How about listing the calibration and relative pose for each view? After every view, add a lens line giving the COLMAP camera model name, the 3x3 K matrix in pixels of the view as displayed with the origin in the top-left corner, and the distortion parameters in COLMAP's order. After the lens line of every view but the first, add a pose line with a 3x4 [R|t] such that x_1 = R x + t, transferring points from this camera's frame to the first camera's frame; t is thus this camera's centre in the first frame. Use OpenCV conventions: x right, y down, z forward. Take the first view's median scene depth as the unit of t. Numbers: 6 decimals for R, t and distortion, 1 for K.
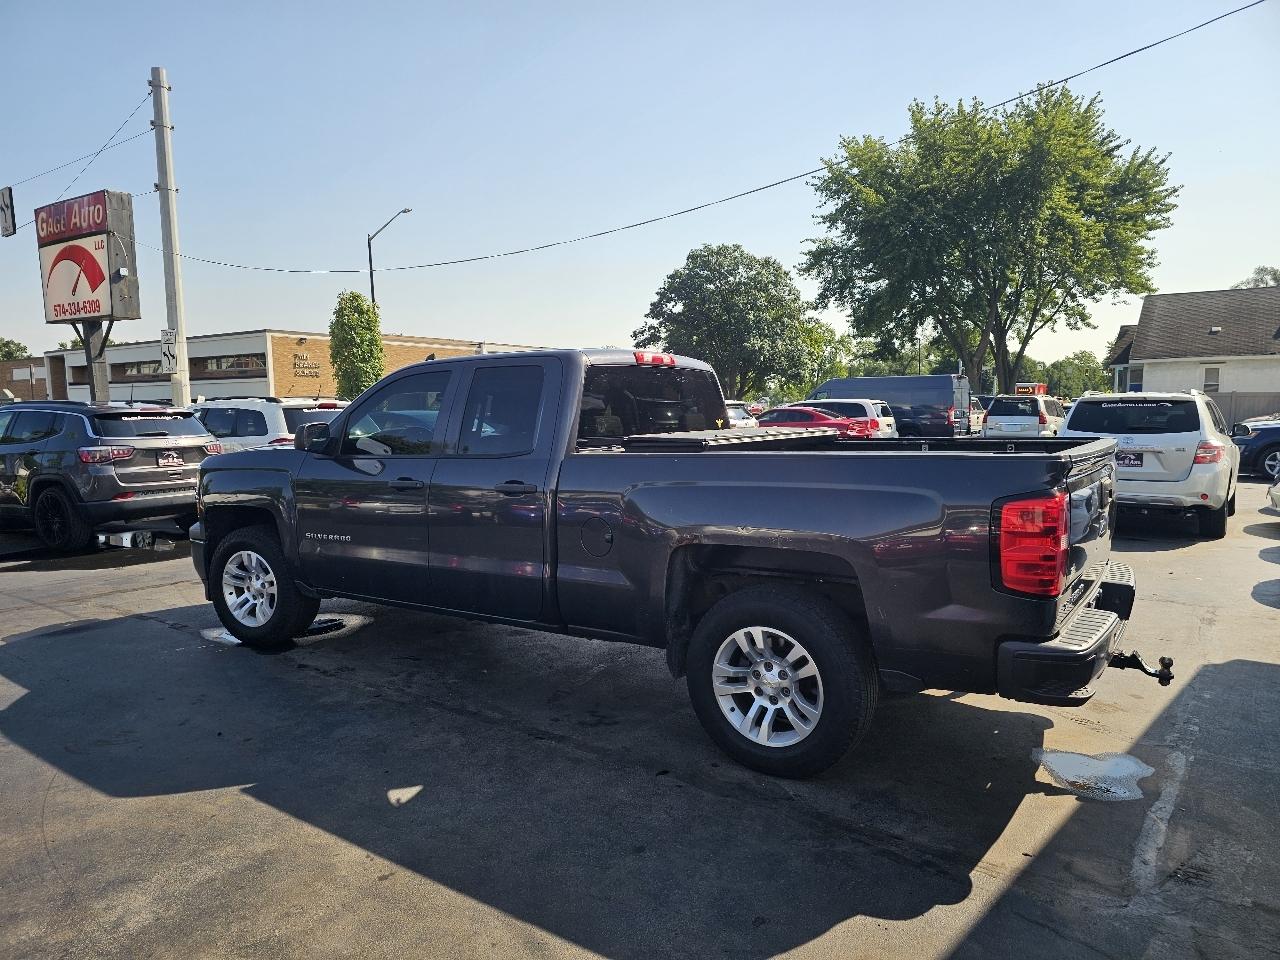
lens RADIAL K [[853.6, 0, 630.9], [0, 853.6, 491.3], [0, 0, 1]] dist [0.061730, -0.055807]
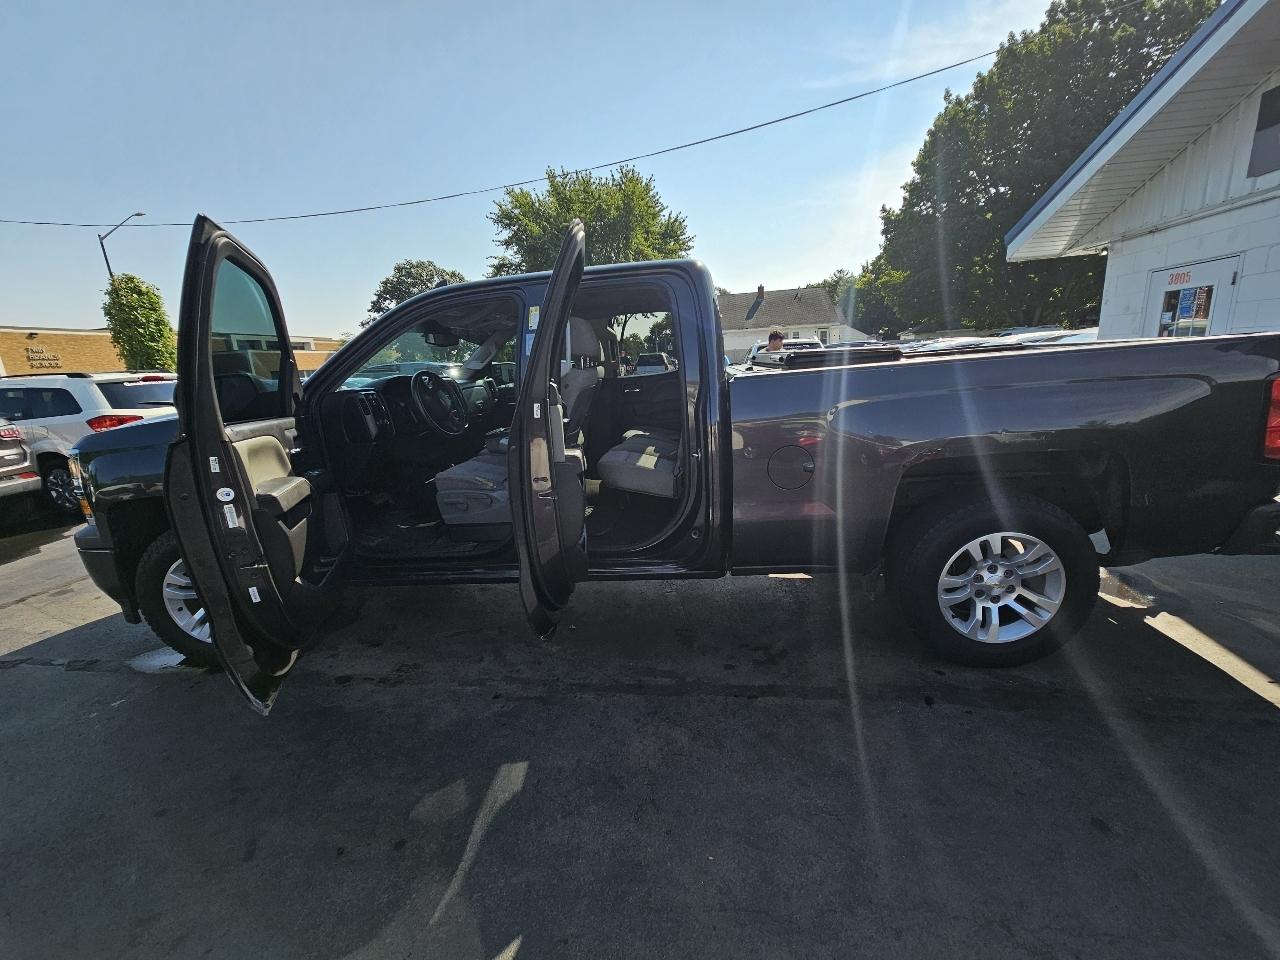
lens RADIAL K [[518.1, 0, 639.6], [0, 518.1, 481.7], [0, 0, 1]] dist [0.000654, -0.000974]
pose [[0.879658, -0.151767, 0.450742, -0.061974], [0.100122, 0.985574, 0.136453, -0.003121], [-0.464949, -0.074903, 0.882163, 0.087068]]
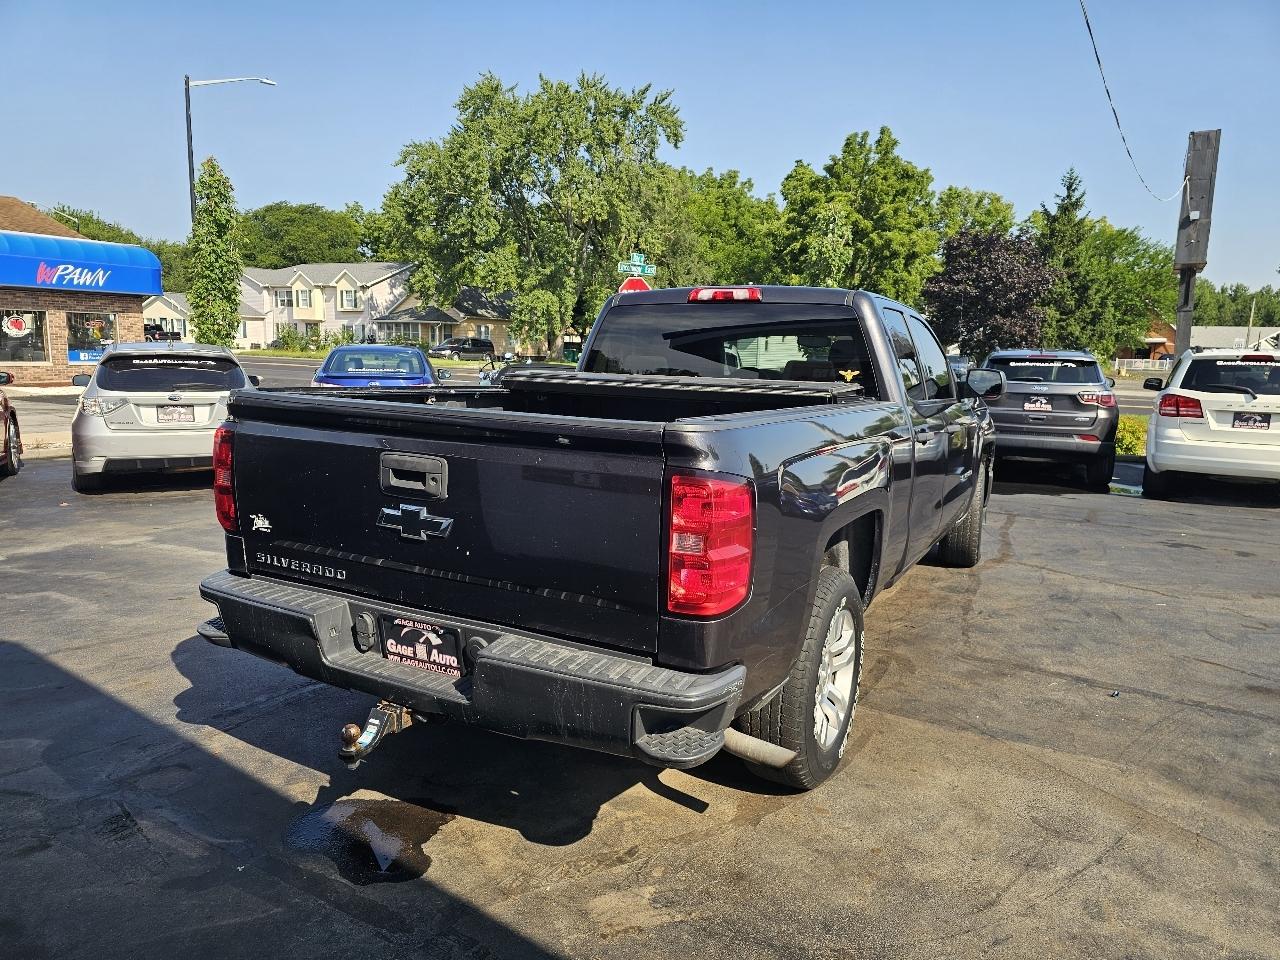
lens RADIAL K [[853.6, 0, 648.7], [0, 853.6, 491.2], [0, 0, 1]] dist [0.061730, -0.055807]
pose [[0.105957, 0.176535, -0.978575, 0.165630], [-0.126052, 0.978560, 0.162884, -0.015989], [0.986349, 0.106093, 0.125938, 0.148450]]
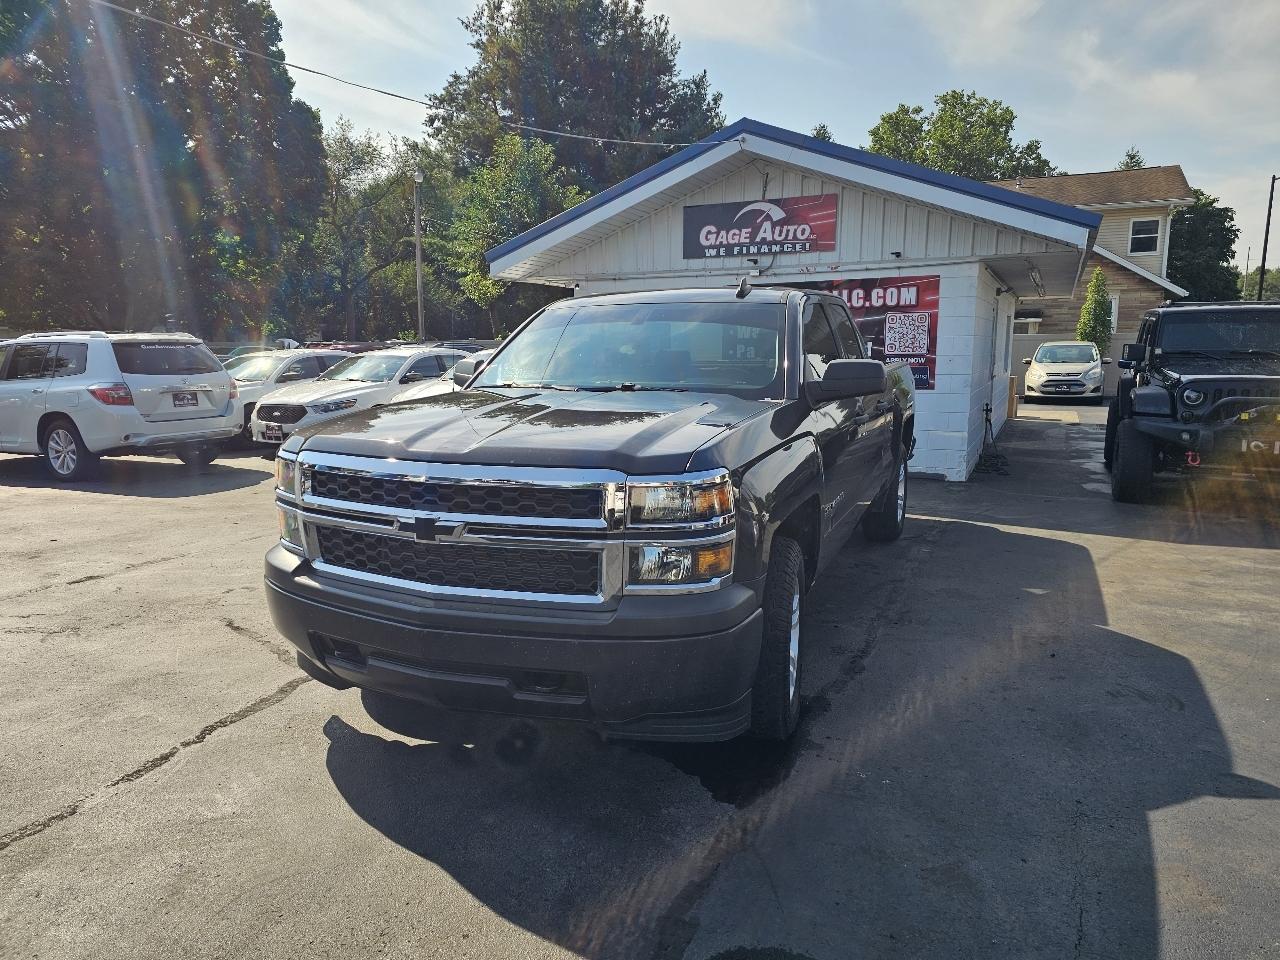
lens RADIAL K [[853.6, 0, 632.0], [0, 853.6, 479.8], [0, 0, 1]] dist [0.061730, -0.055807]
pose [[-0.184846, -0.145445, 0.971945, -0.203941], [0.102600, 0.980728, 0.166272, -0.022342], [-0.977397, 0.130456, -0.166361, 0.246236]]
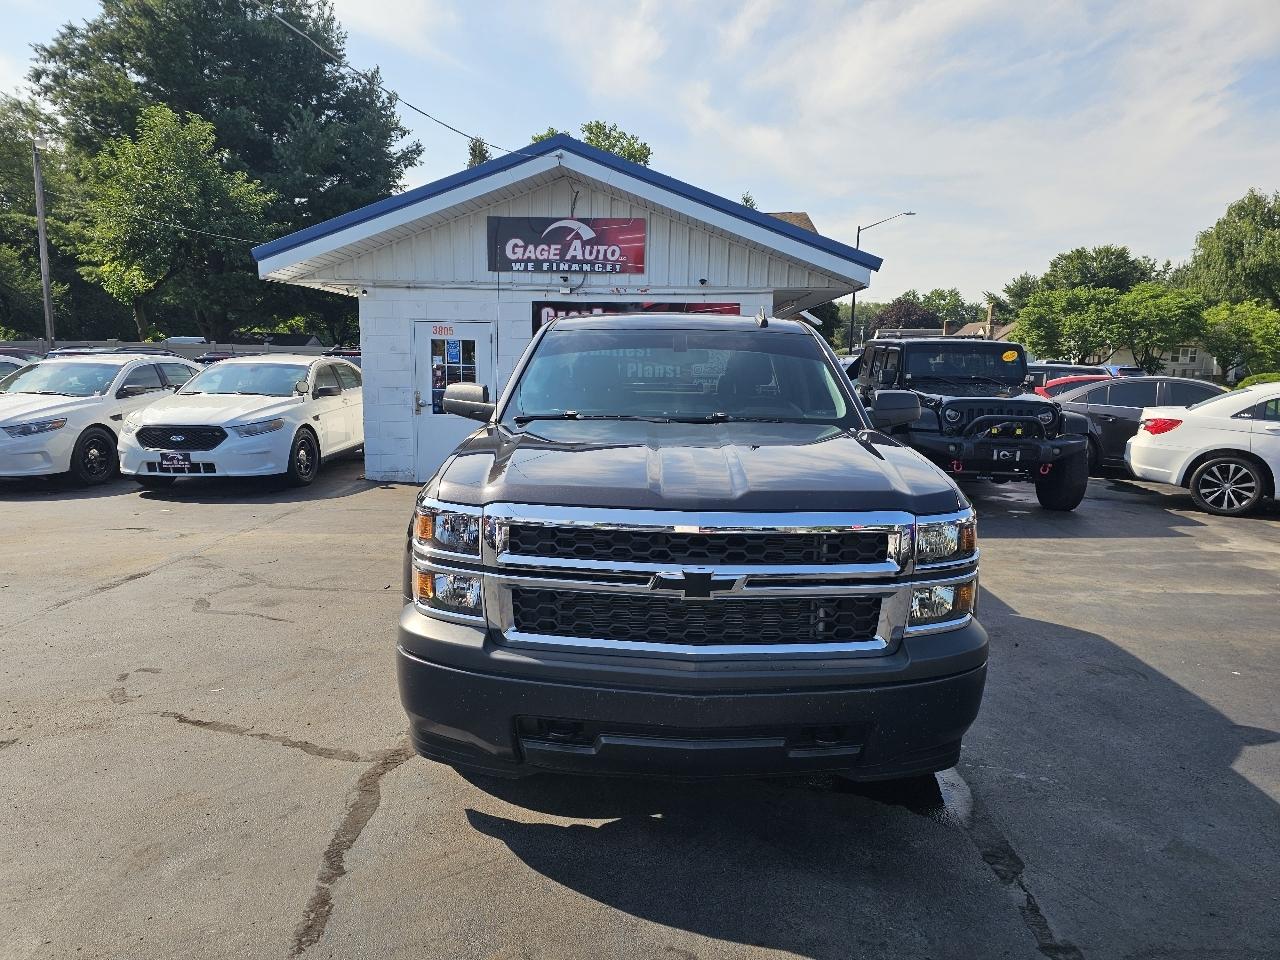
lens RADIAL K [[853.6, 0, 633.6], [0, 853.6, 490.0], [0, 0, 1]] dist [0.061730, -0.055807]
pose [[-0.553529, -0.130979, 0.822466, -0.171477], [0.068305, 0.977089, 0.201573, -0.031430], [-0.830024, 0.167755, -0.531901, 0.307952]]
